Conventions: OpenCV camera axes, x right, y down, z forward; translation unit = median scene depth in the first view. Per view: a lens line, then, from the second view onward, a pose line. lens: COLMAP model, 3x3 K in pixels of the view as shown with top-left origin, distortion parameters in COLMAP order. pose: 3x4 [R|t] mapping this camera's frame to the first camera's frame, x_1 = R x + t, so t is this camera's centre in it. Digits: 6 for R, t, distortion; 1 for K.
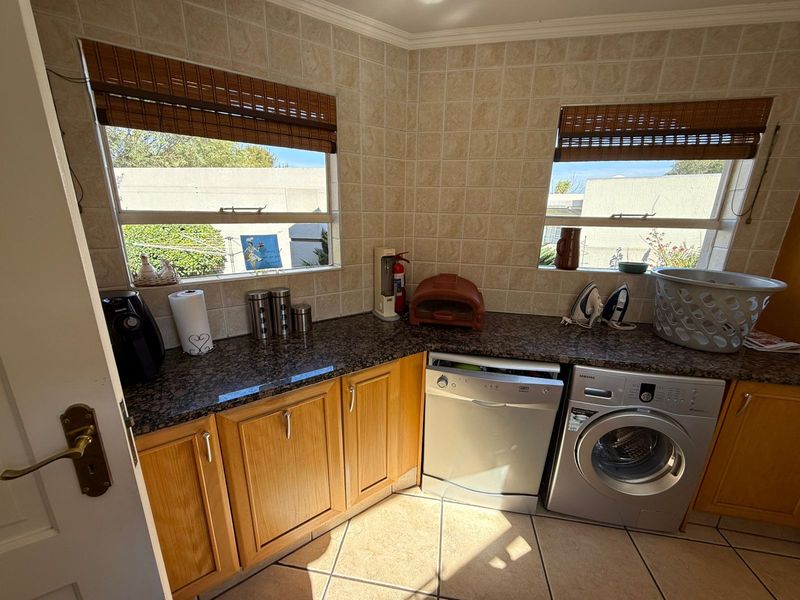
lens RADIAL K [[318.5, 0, 398.3], [0, 318.5, 299.1], [0, 0, 1]] dist [-0.001671, 0.000132]
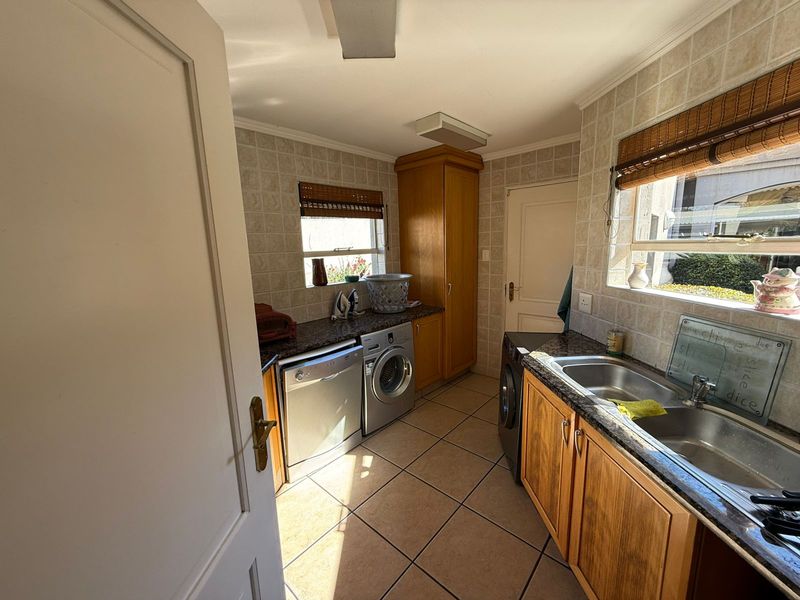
lens RADIAL K [[318.5, 0, 398.3], [0, 318.5, 299.1], [0, 0, 1]] dist [-0.001671, 0.000132]
pose [[0.532485, -0.177653, 0.827587, -0.608368], [0.266328, 0.963232, 0.035410, 0.011003], [-0.803449, 0.201554, 0.560220, -0.128437]]
